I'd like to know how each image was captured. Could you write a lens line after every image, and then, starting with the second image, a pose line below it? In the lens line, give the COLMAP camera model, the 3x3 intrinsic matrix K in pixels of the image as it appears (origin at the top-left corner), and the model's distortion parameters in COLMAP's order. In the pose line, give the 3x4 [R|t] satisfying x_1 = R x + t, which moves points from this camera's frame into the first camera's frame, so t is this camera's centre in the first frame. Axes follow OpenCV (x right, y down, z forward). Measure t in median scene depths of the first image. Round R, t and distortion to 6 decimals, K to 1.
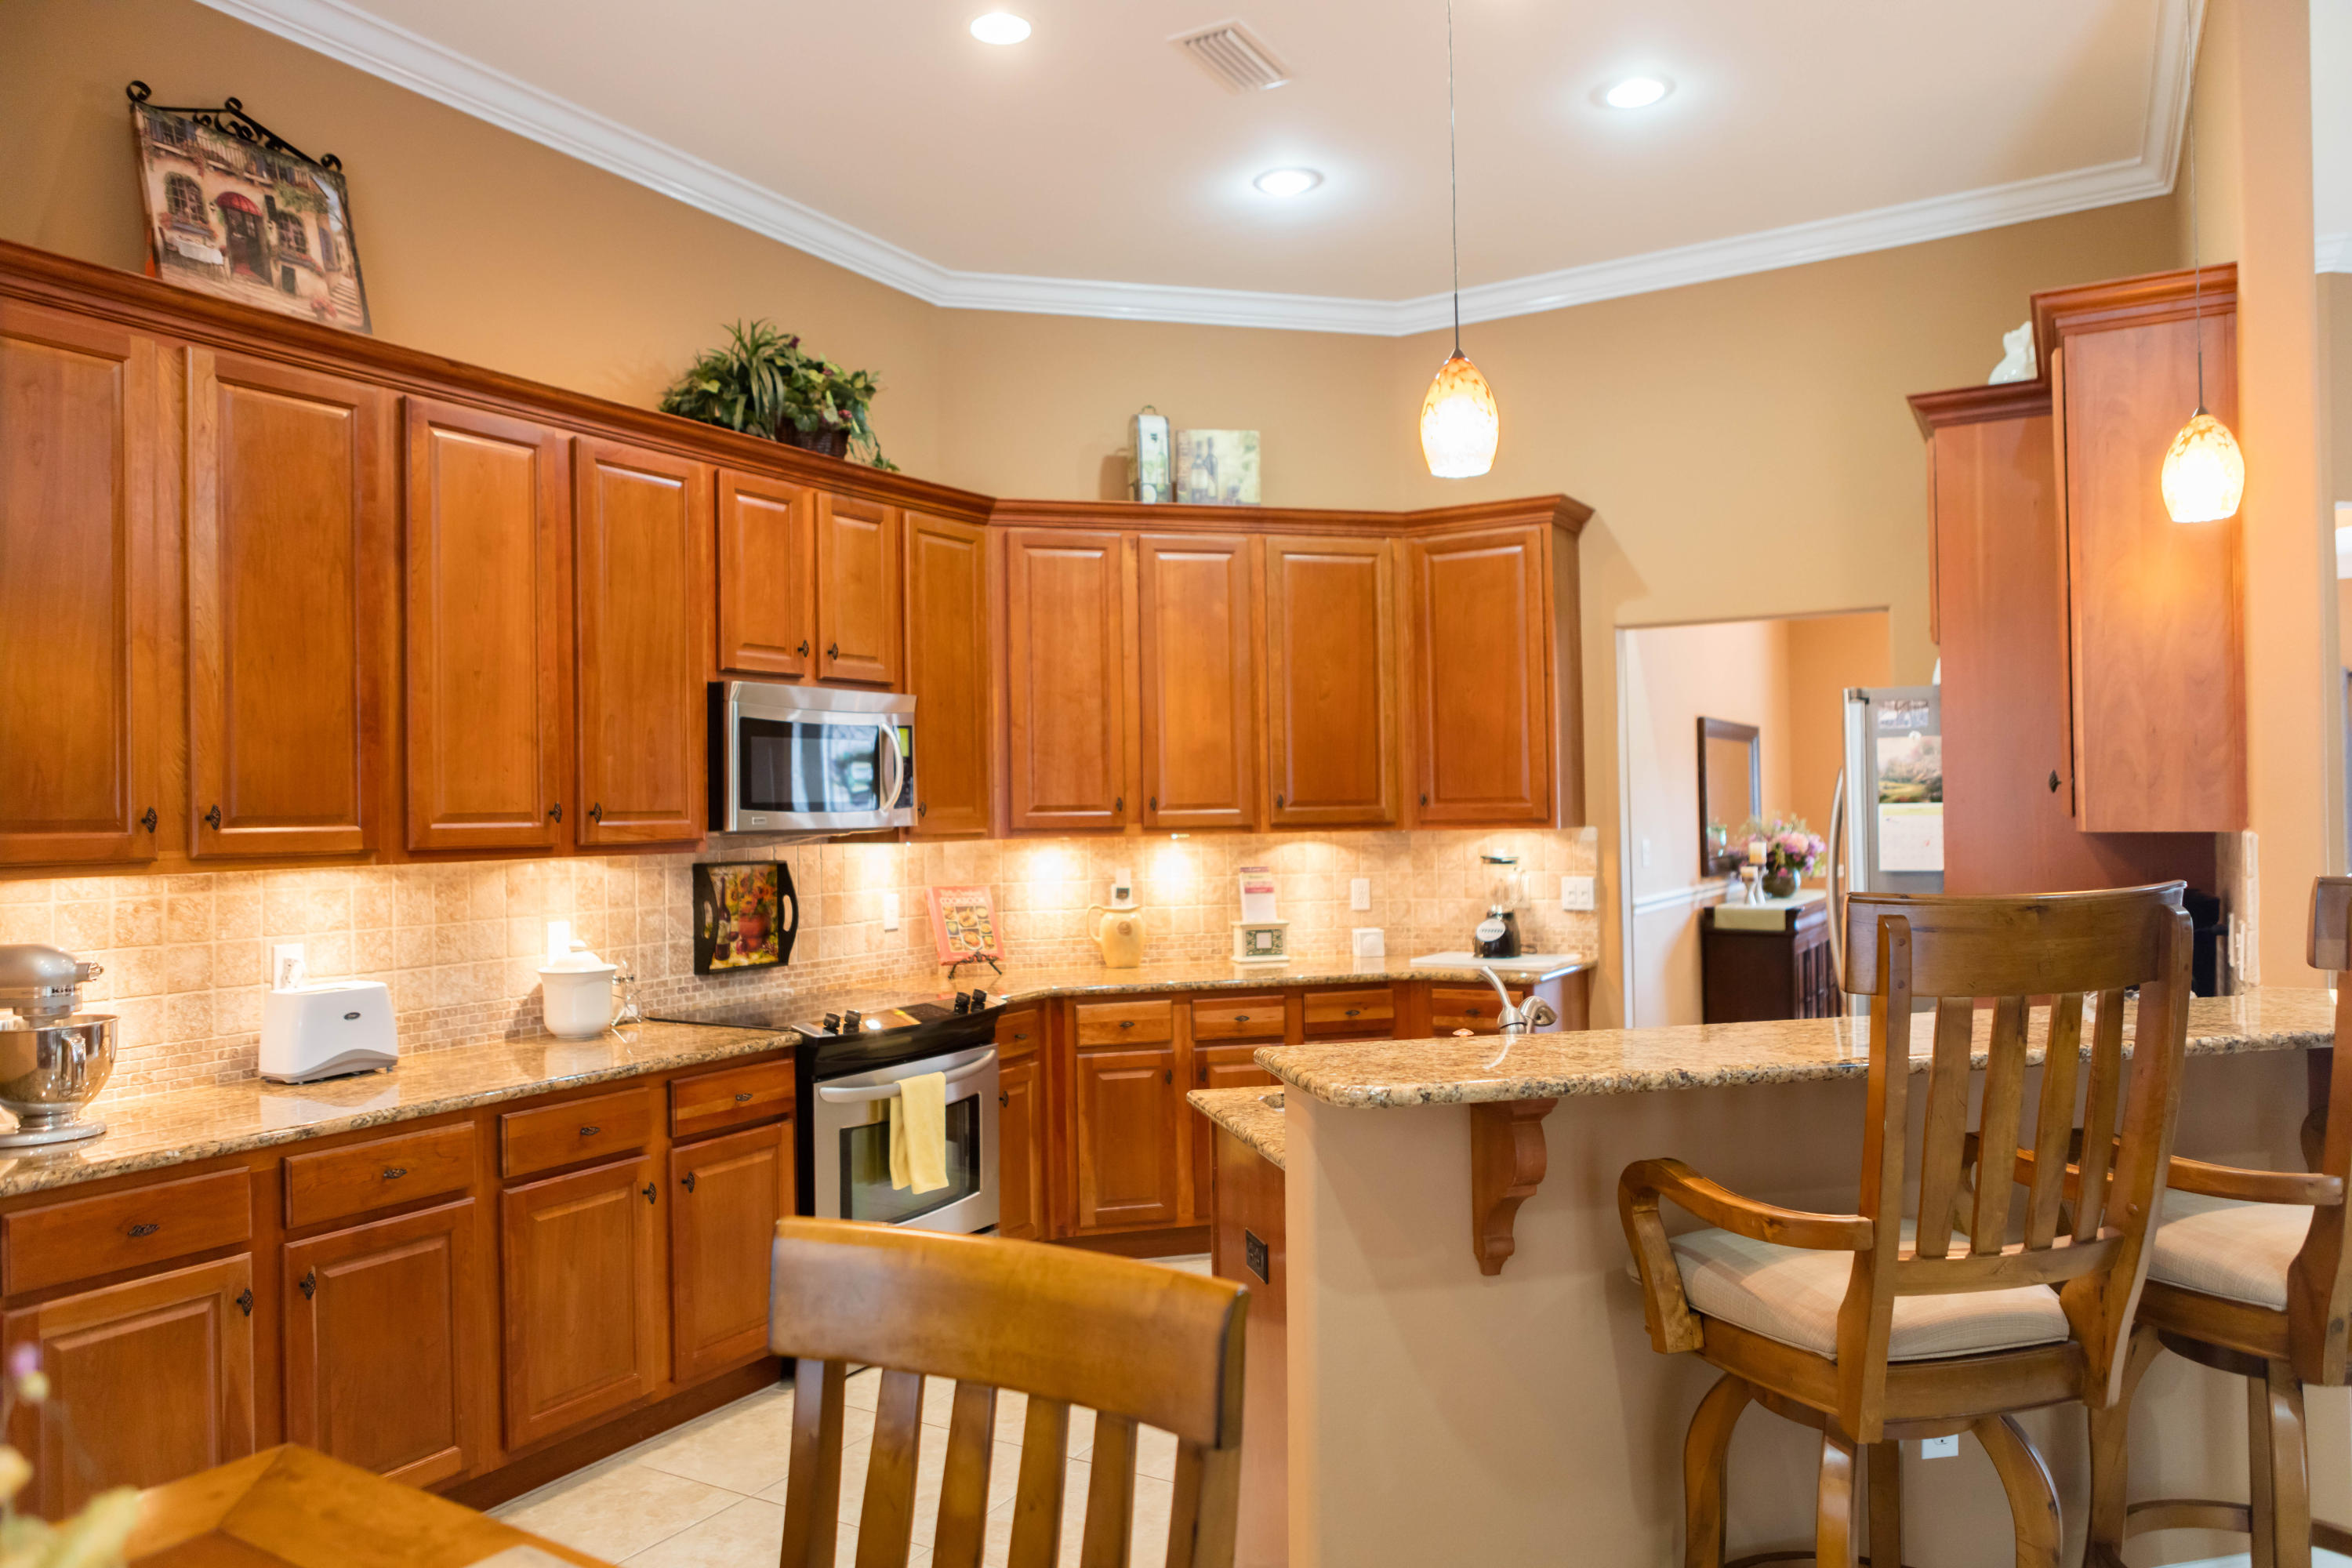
lens RADIAL K [[1582.8, 0, 1176.0], [0, 1582.8, 784.0], [0, 0, 1]] dist [-0.032223, 0.028672]
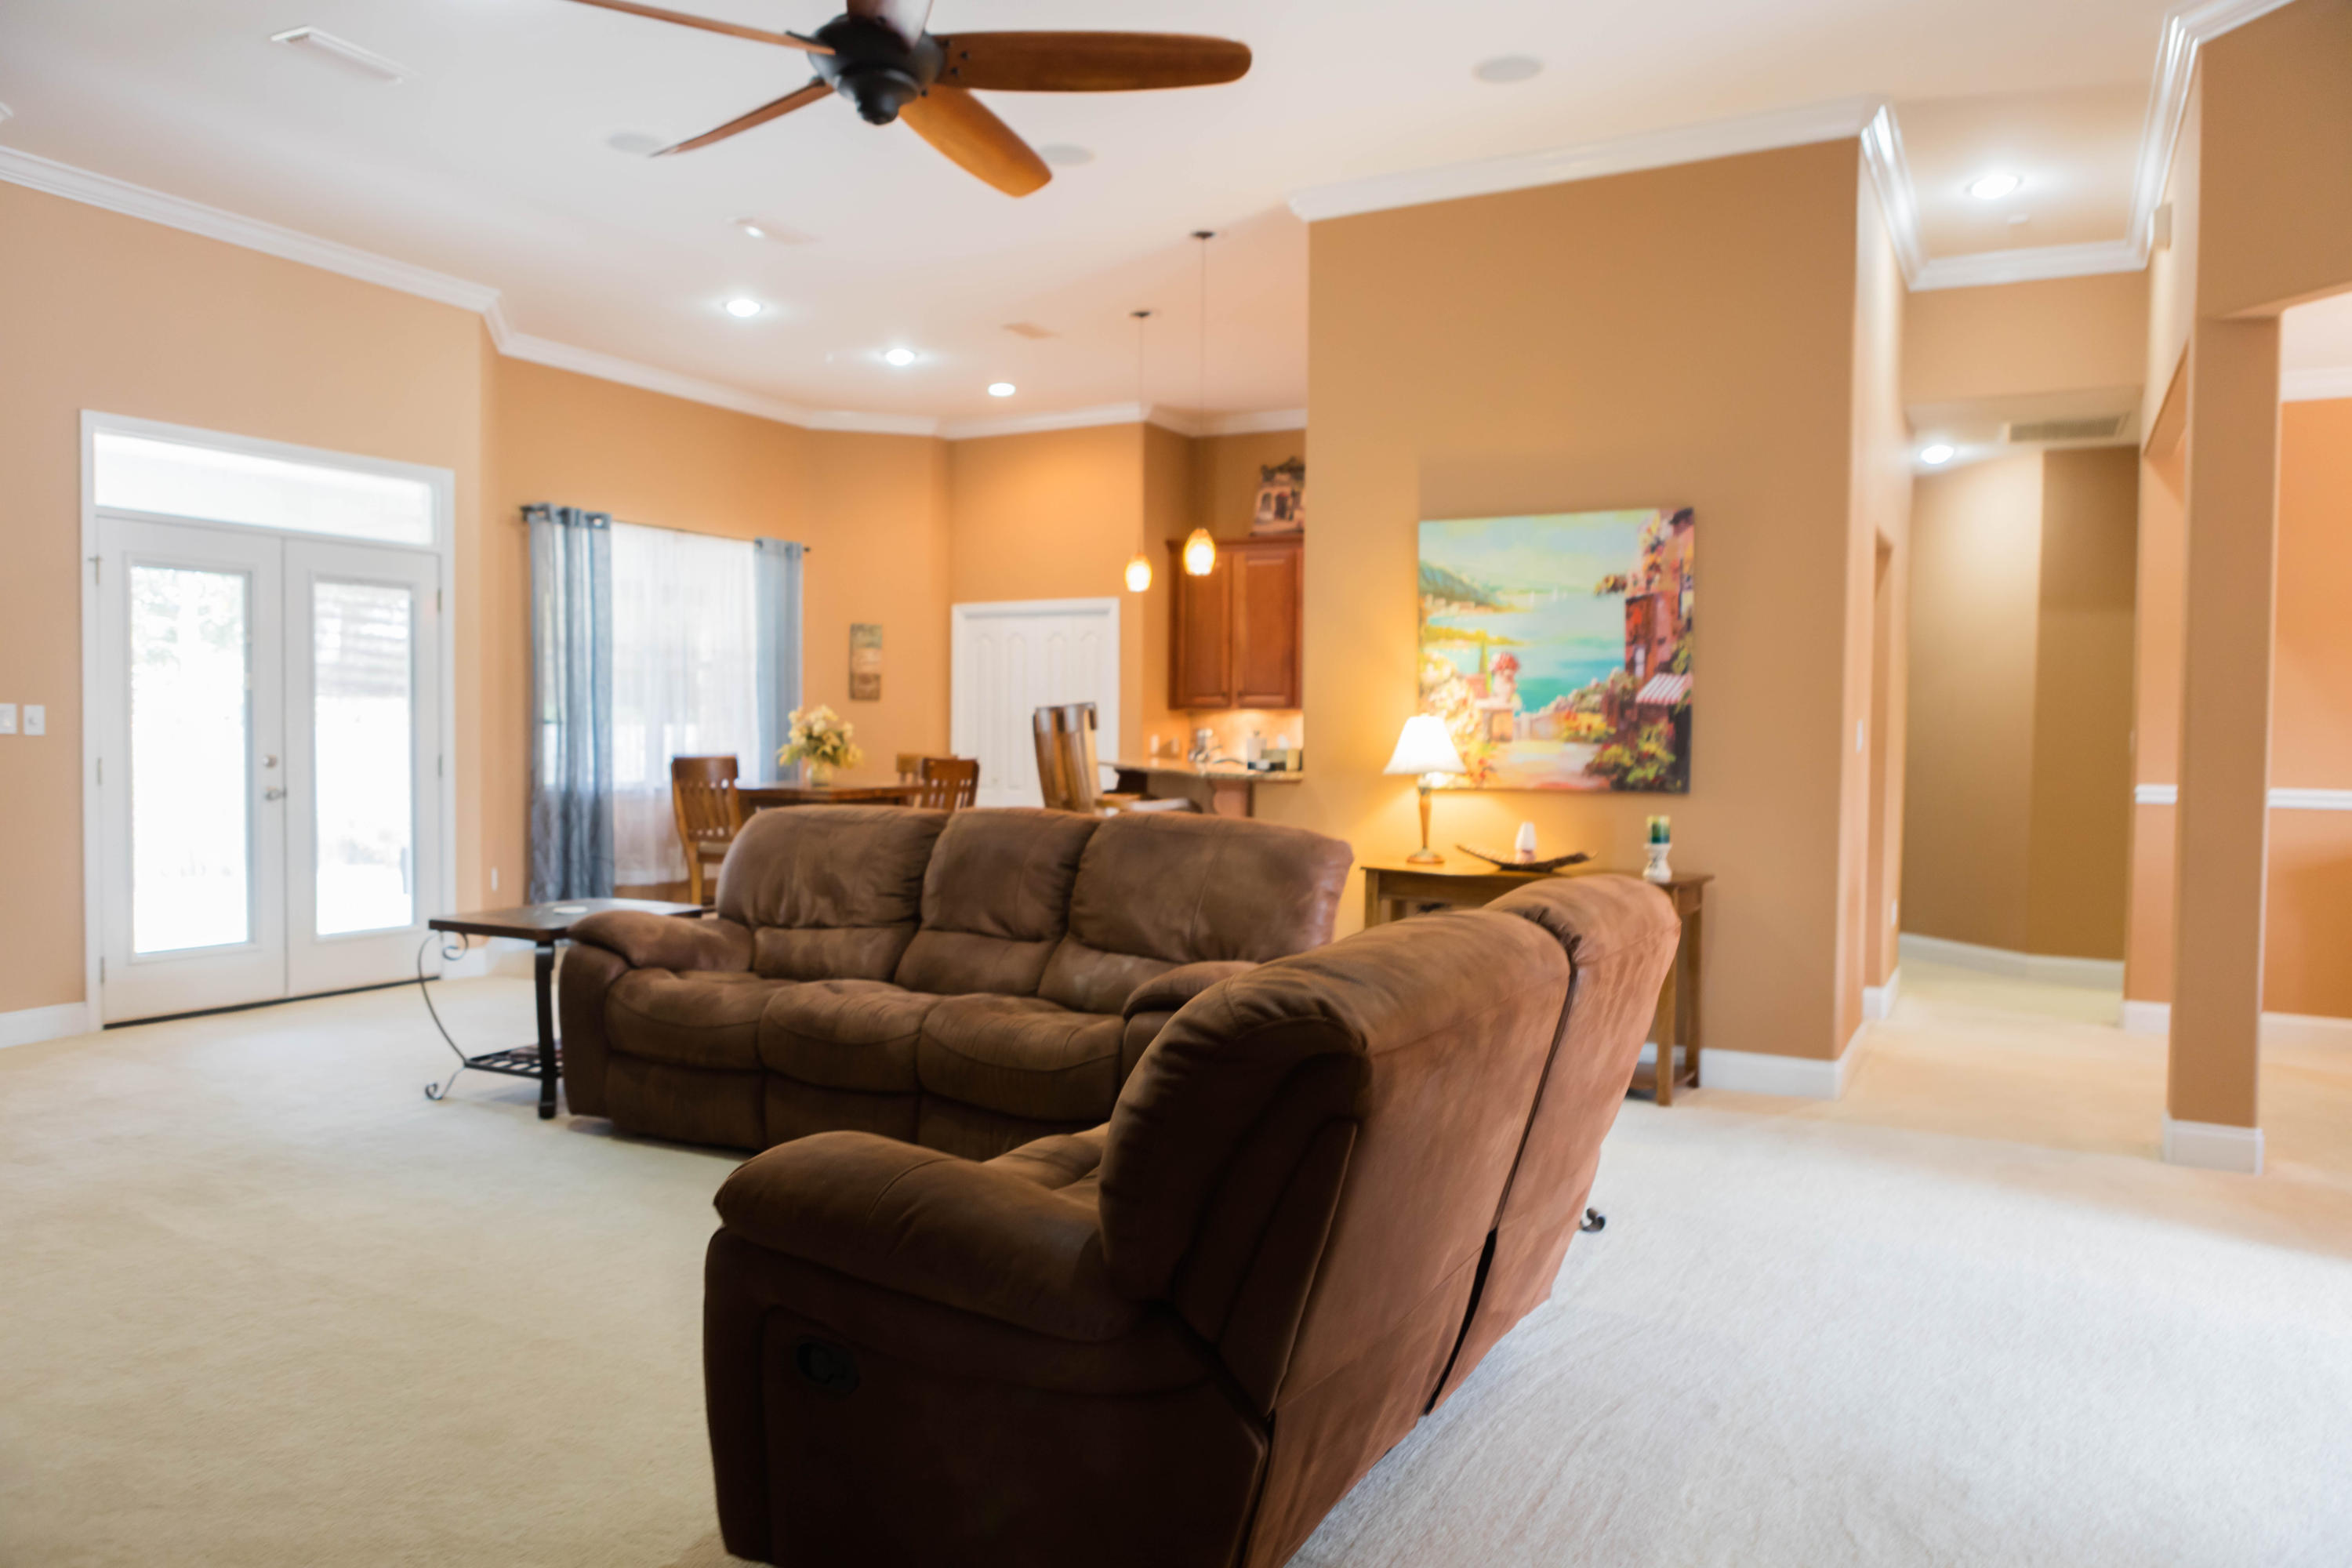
lens RADIAL K [[1582.8, 0, 1176.0], [0, 1582.8, 784.0], [0, 0, 1]] dist [-0.032223, 0.028672]
pose [[0.042394, 0.053428, -0.997671, 1.814275], [0.003303, 0.998556, 0.053616, 0.020995], [0.999096, -0.005569, 0.042156, 0.474153]]
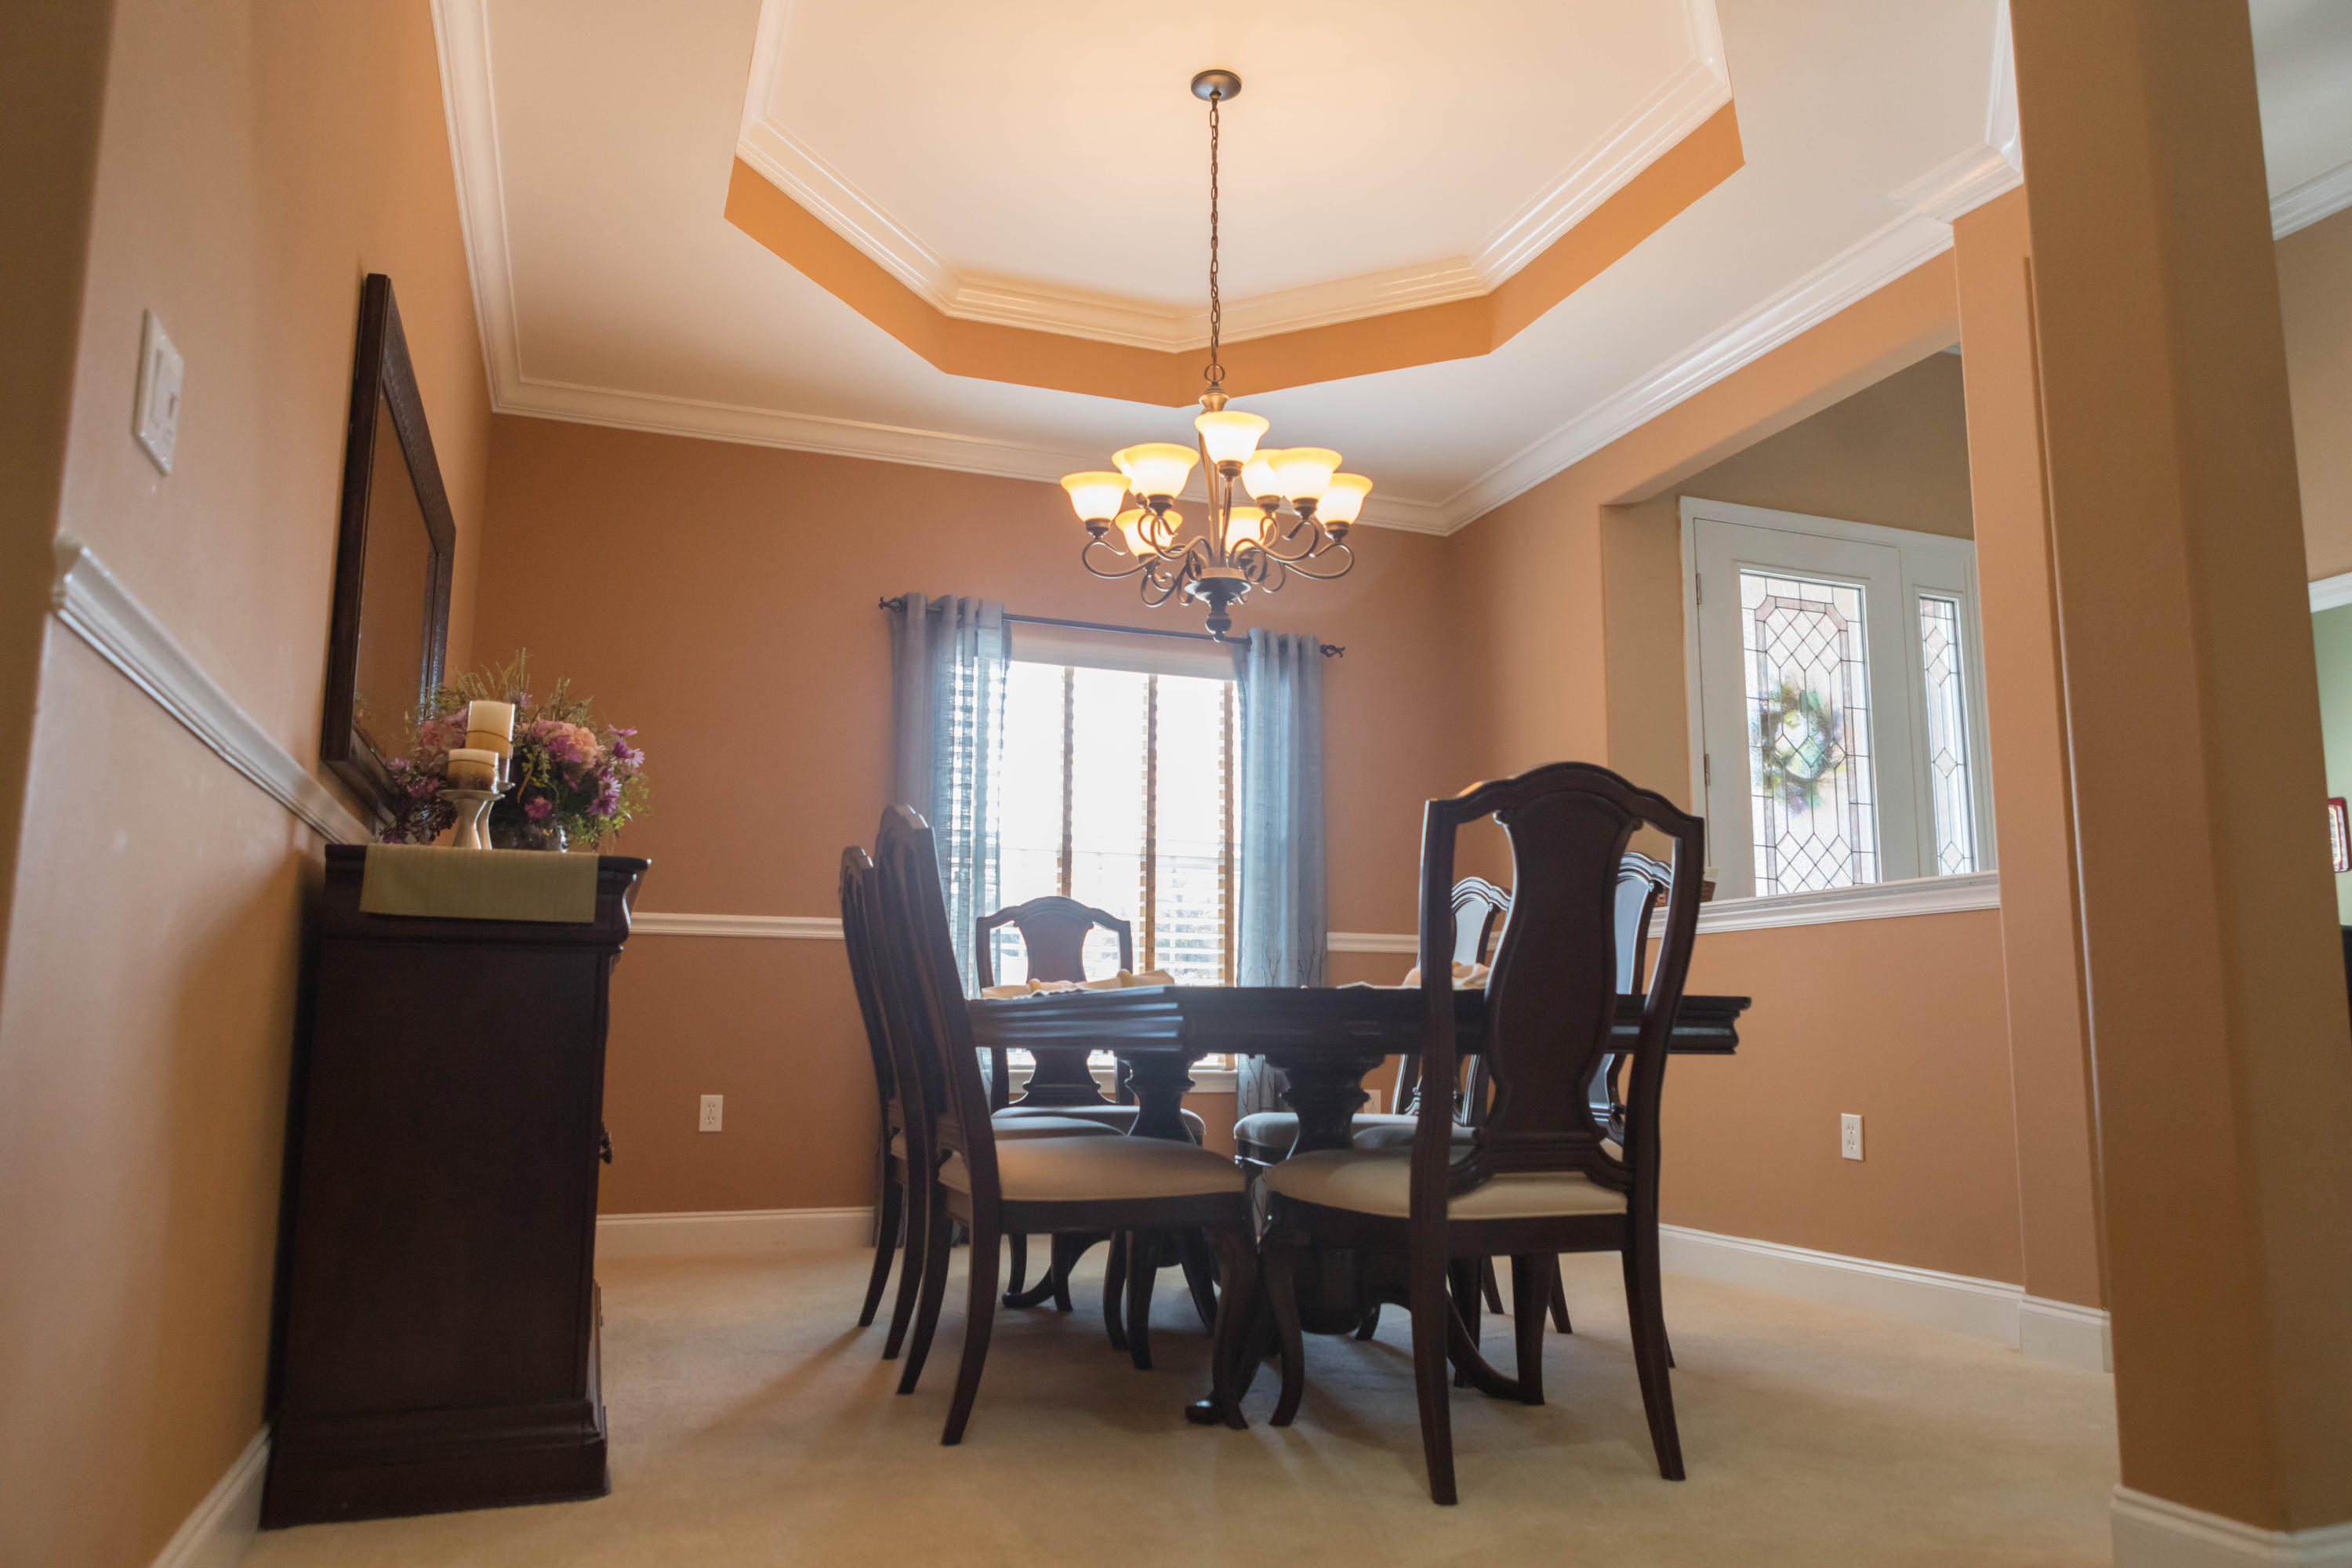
lens RADIAL K [[1582.8, 0, 1176.0], [0, 1582.8, 784.0], [0, 0, 1]] dist [-0.032223, 0.028672]
pose [[0.628571, 0.138688, 0.765287, 0.337271], [-0.028631, 0.987432, -0.155430, 0.177873], [-0.777225, 0.075788, 0.624642, 1.125484]]
